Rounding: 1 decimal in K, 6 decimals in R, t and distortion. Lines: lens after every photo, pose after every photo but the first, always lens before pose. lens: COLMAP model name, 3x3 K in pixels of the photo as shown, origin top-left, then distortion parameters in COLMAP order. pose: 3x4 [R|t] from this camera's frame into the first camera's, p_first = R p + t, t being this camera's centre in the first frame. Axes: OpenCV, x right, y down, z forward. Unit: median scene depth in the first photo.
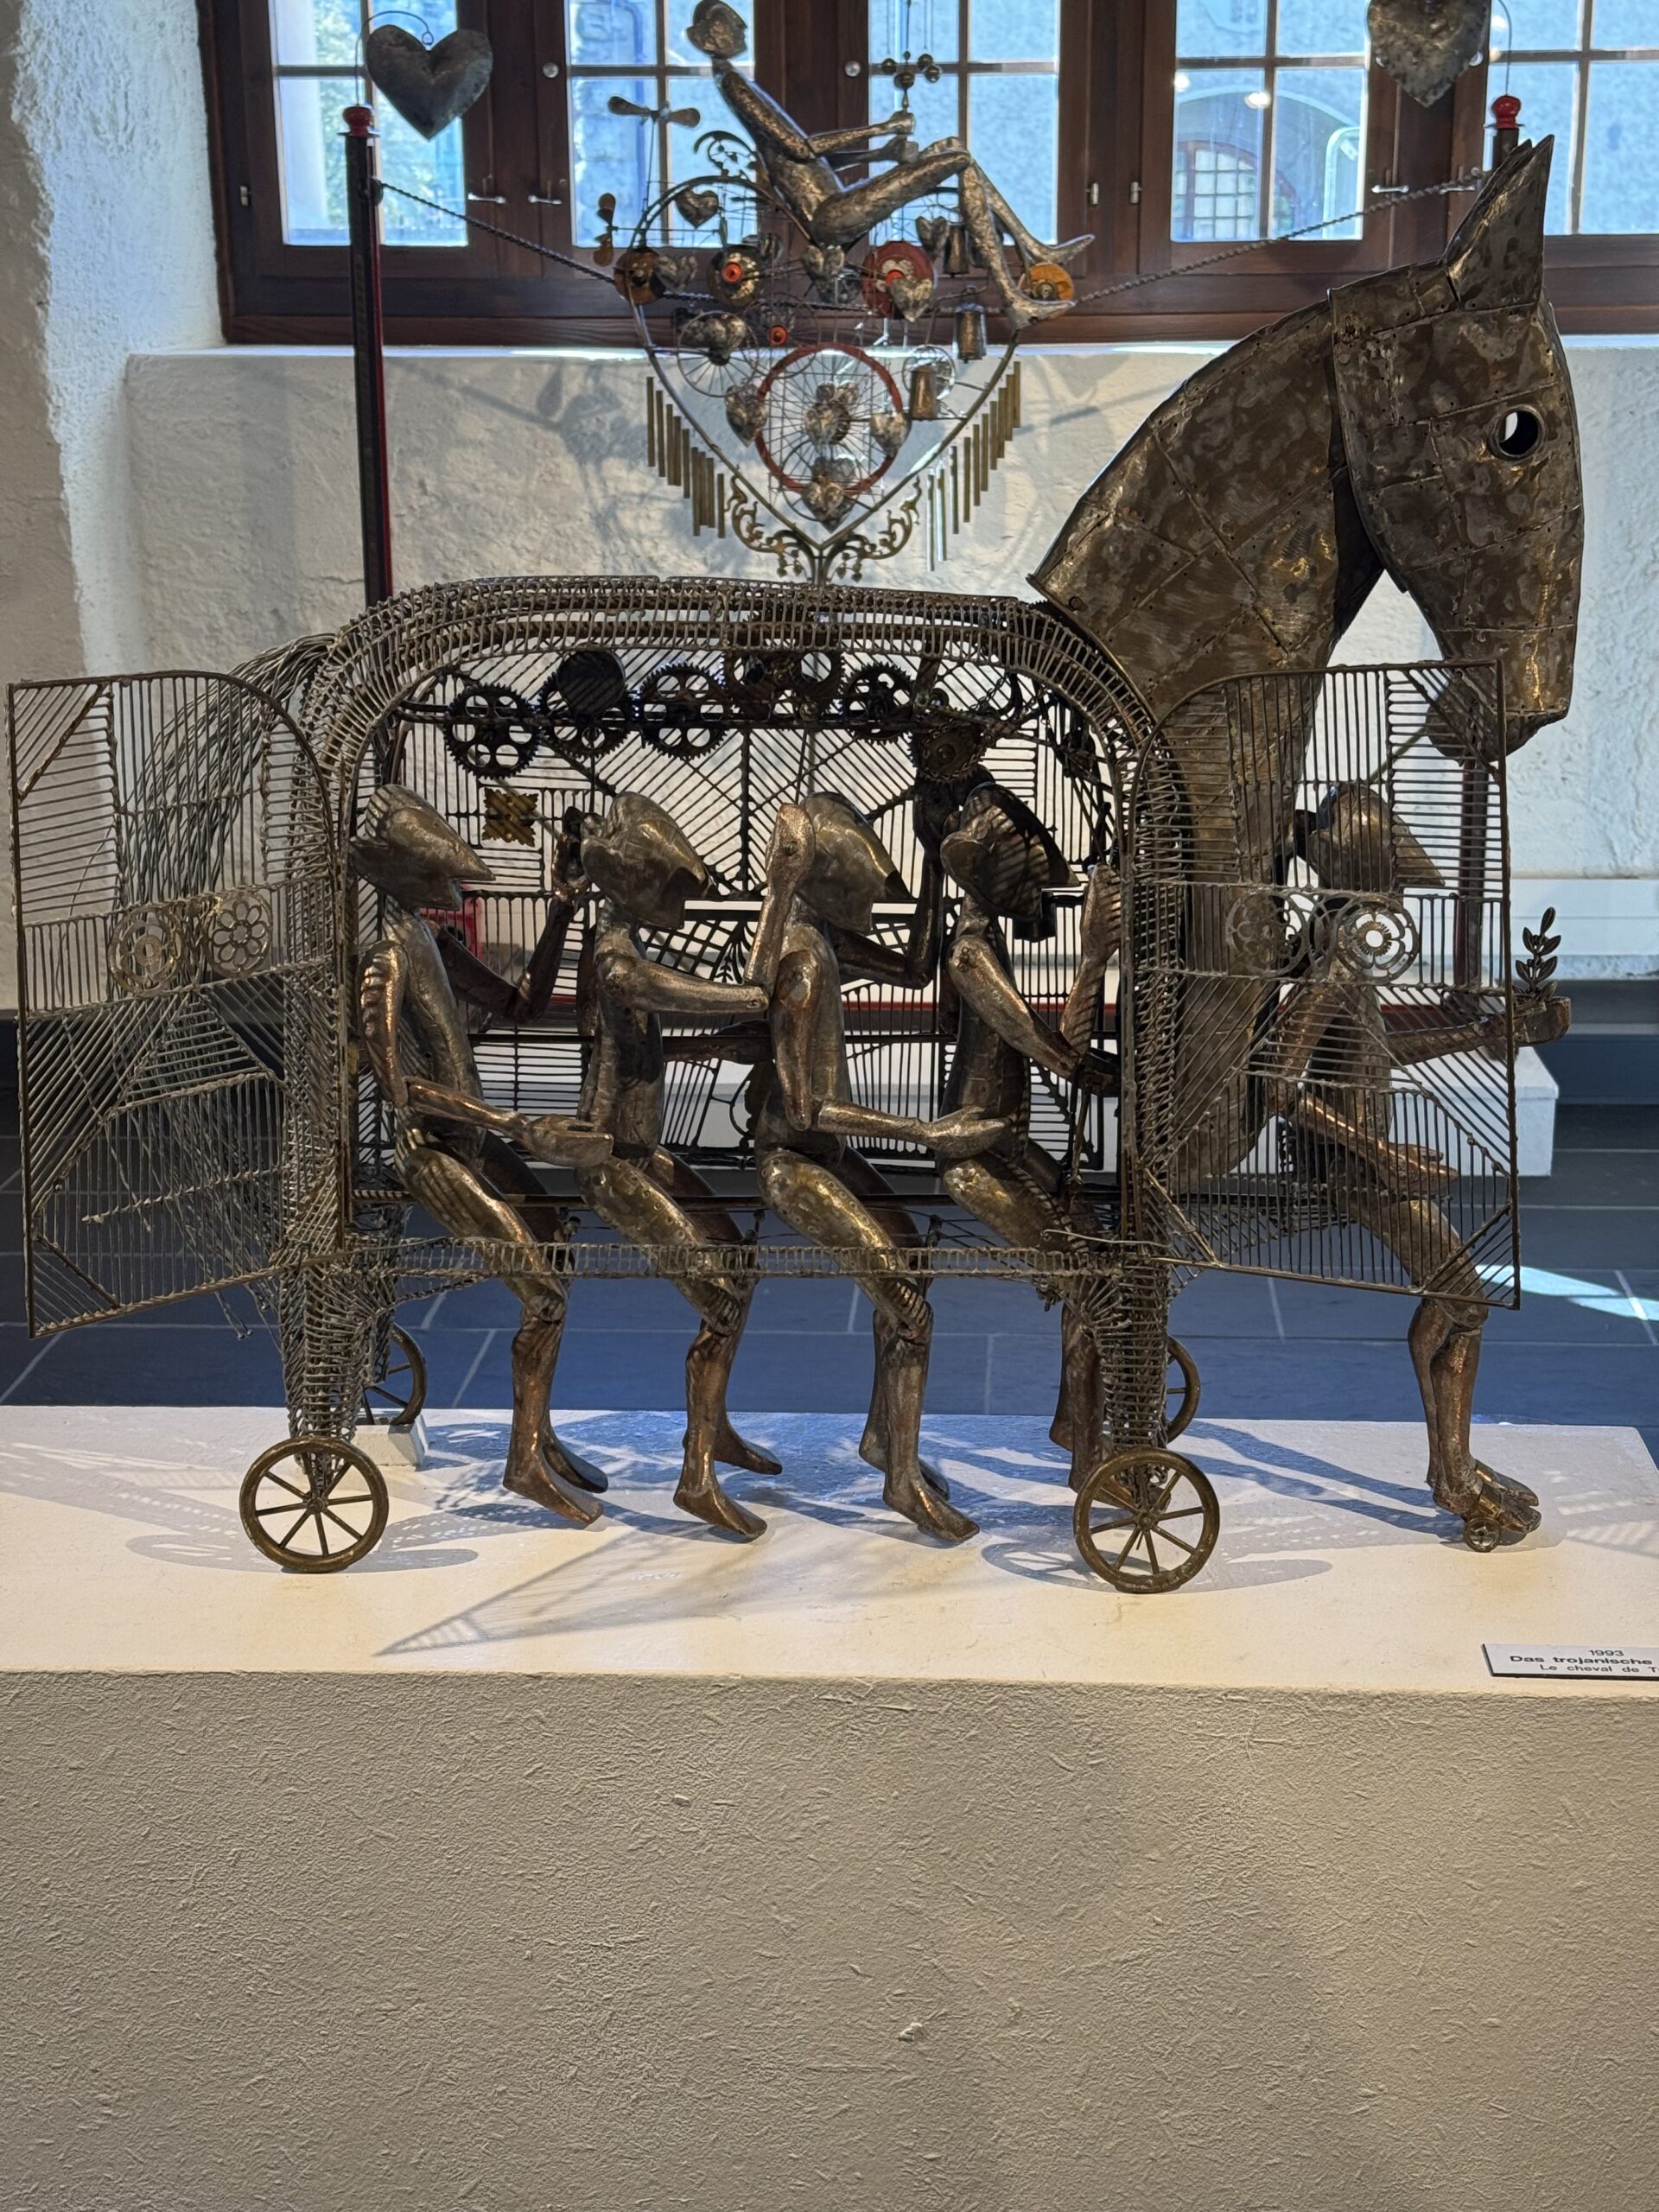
lens RADIAL K [[3068.6, 0, 844.1], [0, 3068.6, 1111.2], [0, 0, 1]] dist [0.142435, 0.000000]
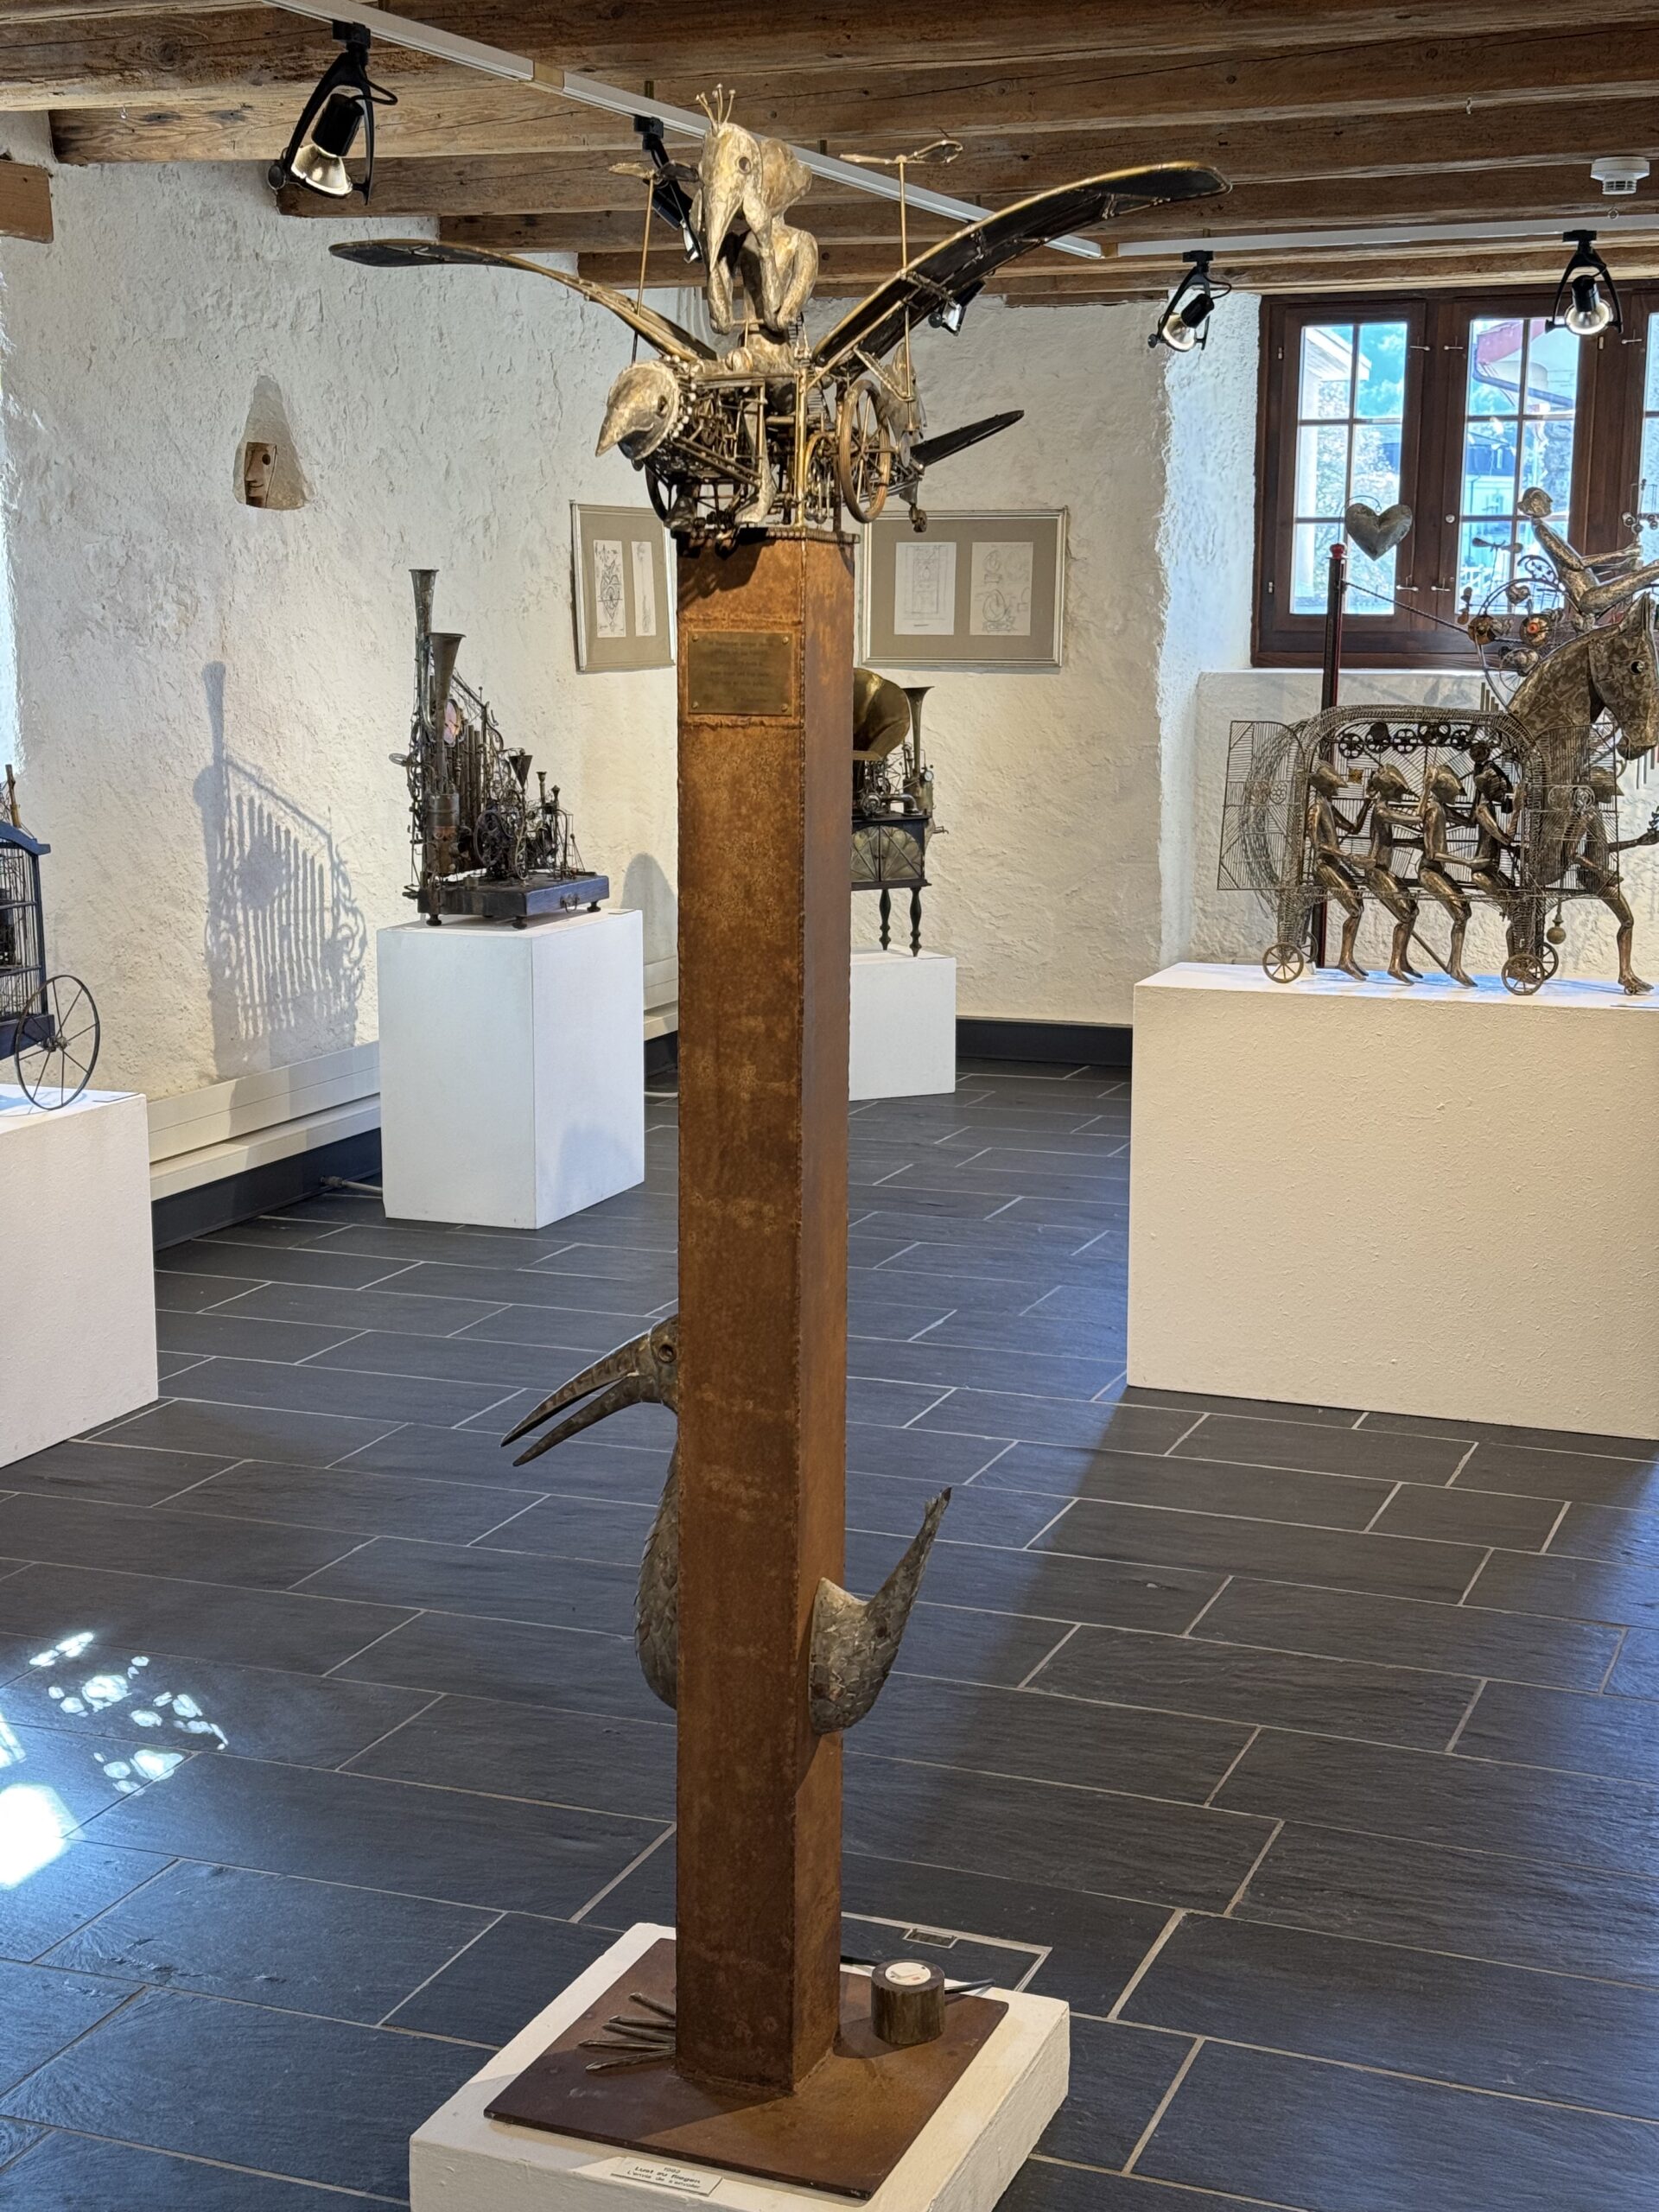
lens RADIAL K [[3068.6, 0, 829.3], [0, 3068.6, 1114.7], [0, 0, 1]] dist [0.142435, 0.000000]
pose [[0.952066, 0.064504, -0.299013, 0.134221], [-0.096737, 0.990836, -0.094265, 0.228966], [0.290192, 0.118672, 0.949582, -0.832506]]
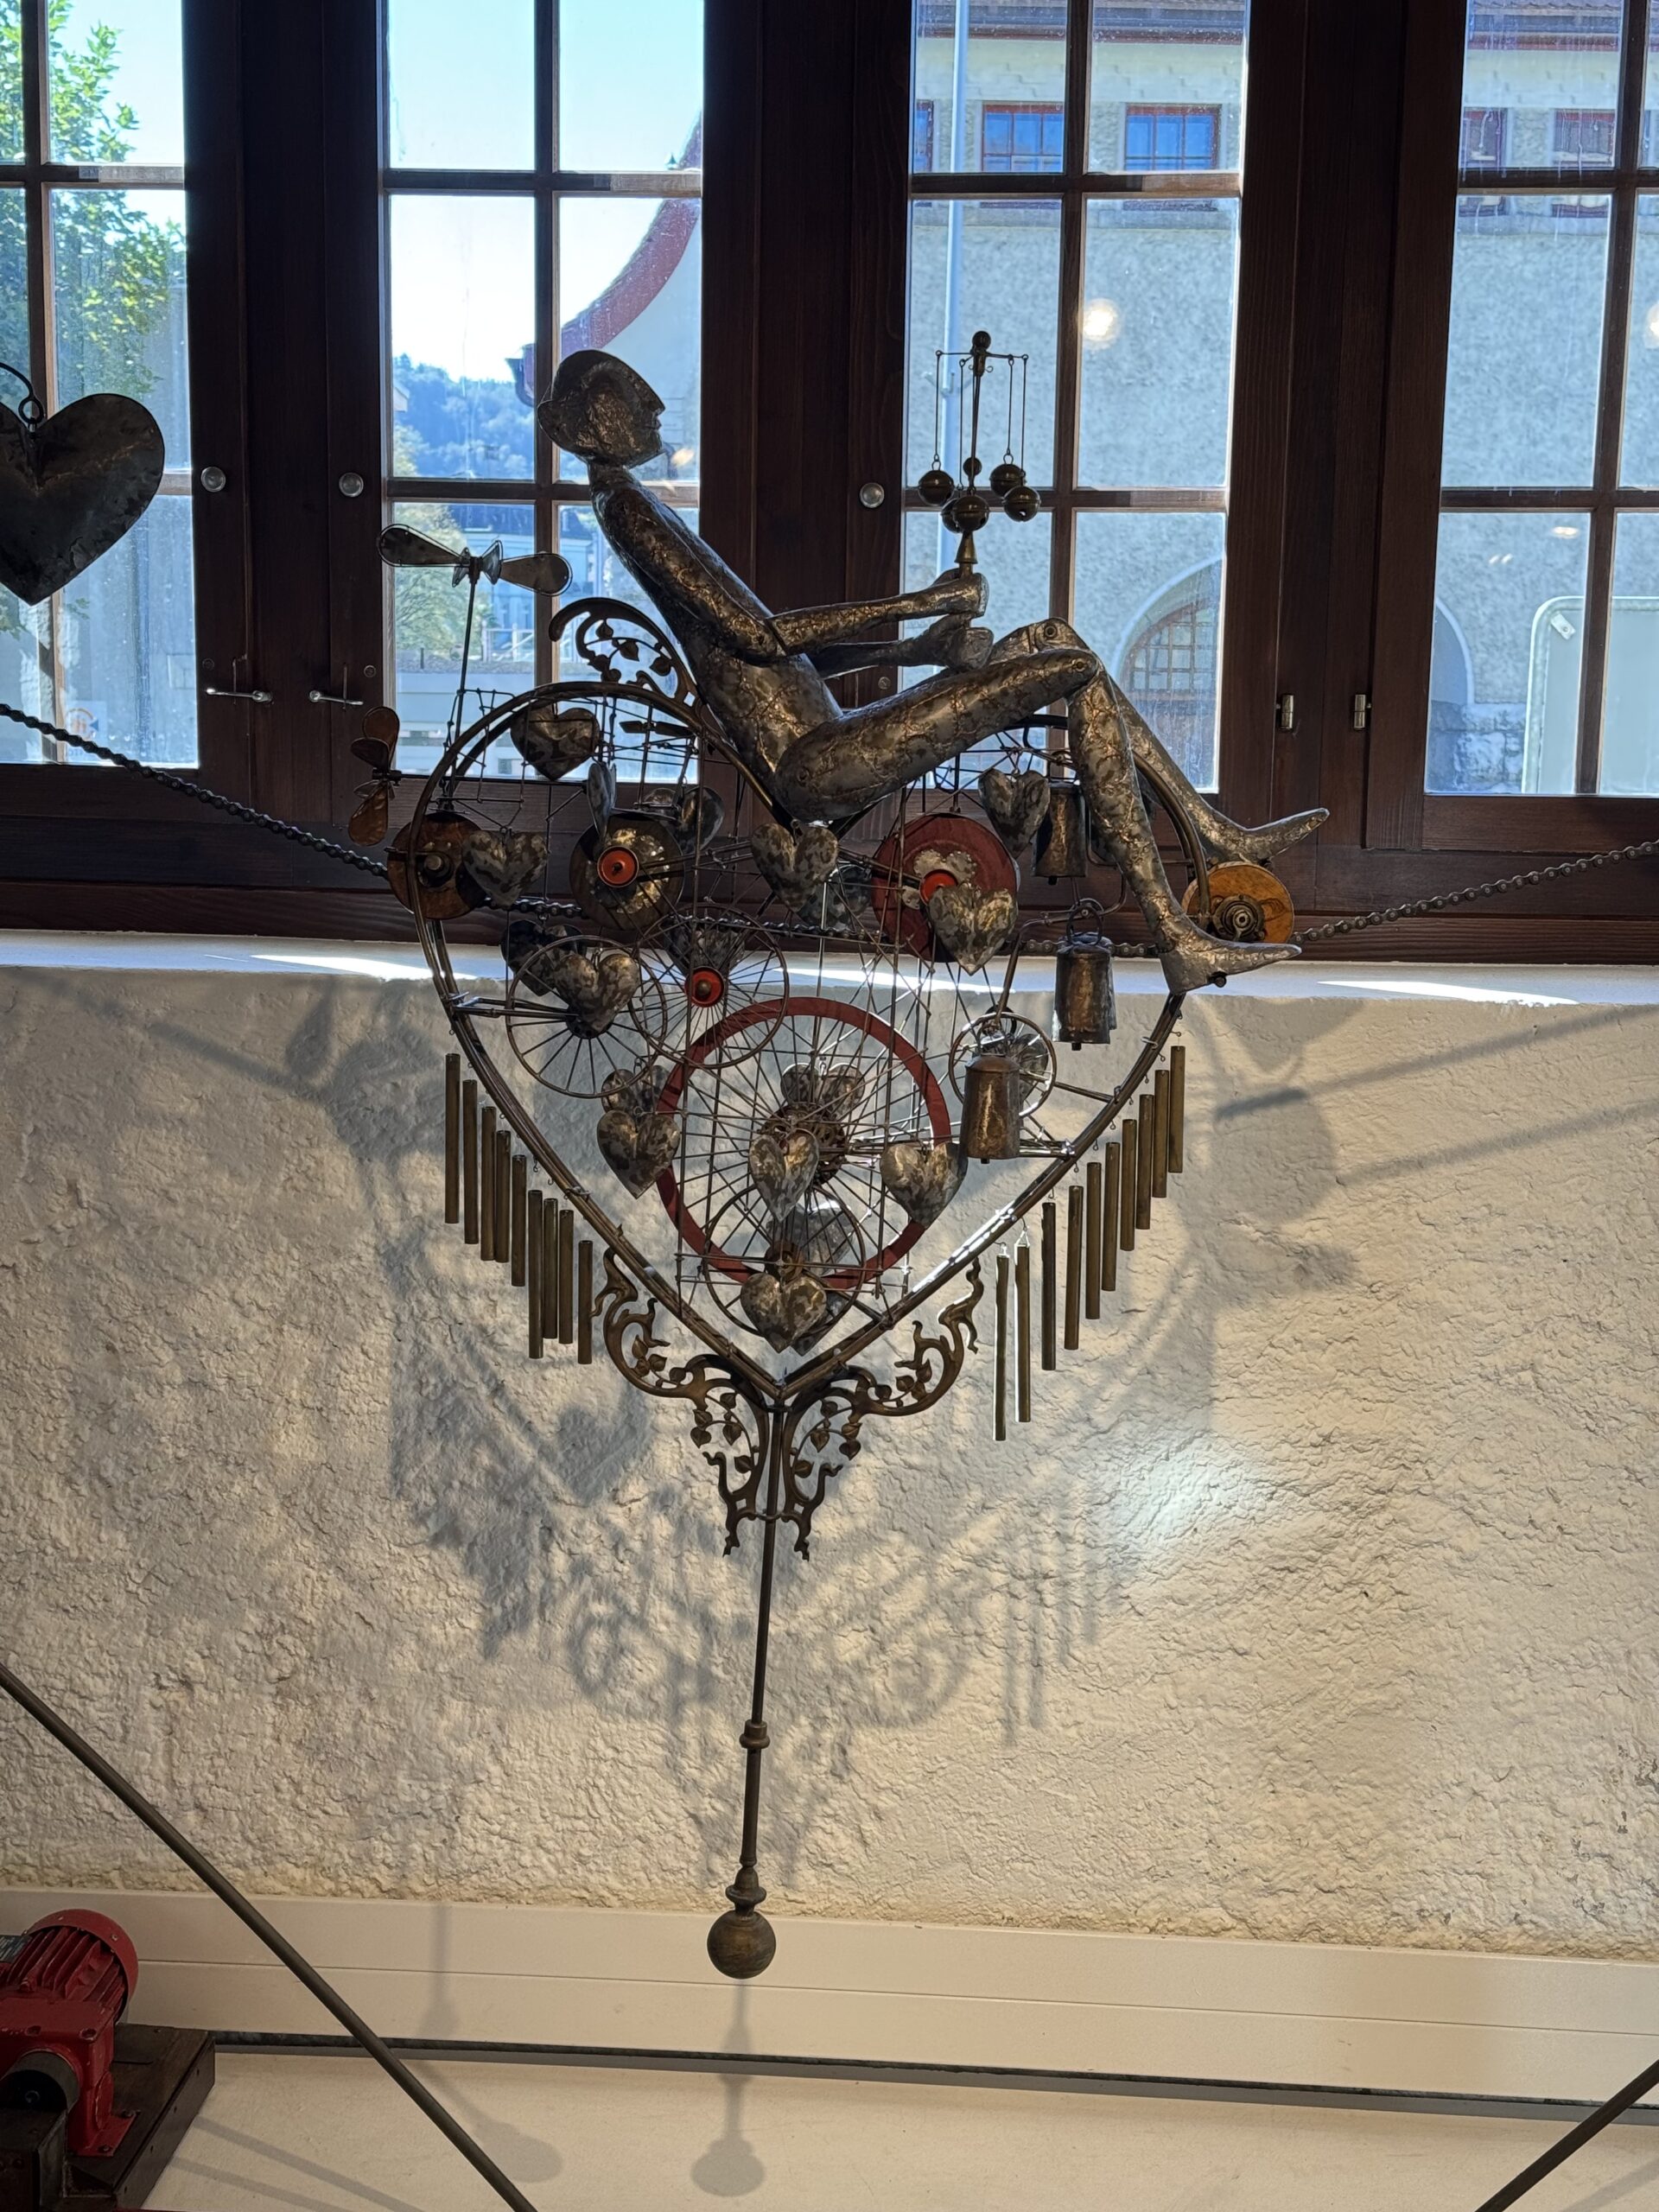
lens RADIAL K [[3068.6, 0, 826.3], [0, 3068.6, 1105.1], [0, 0, 1]] dist [0.142435, 0.000000]
pose [[0.999502, 0.026800, -0.016631, 0.007244], [-0.028772, 0.990748, -0.132629, -0.164080], [0.012922, 0.133041, 0.991026, 0.502114]]
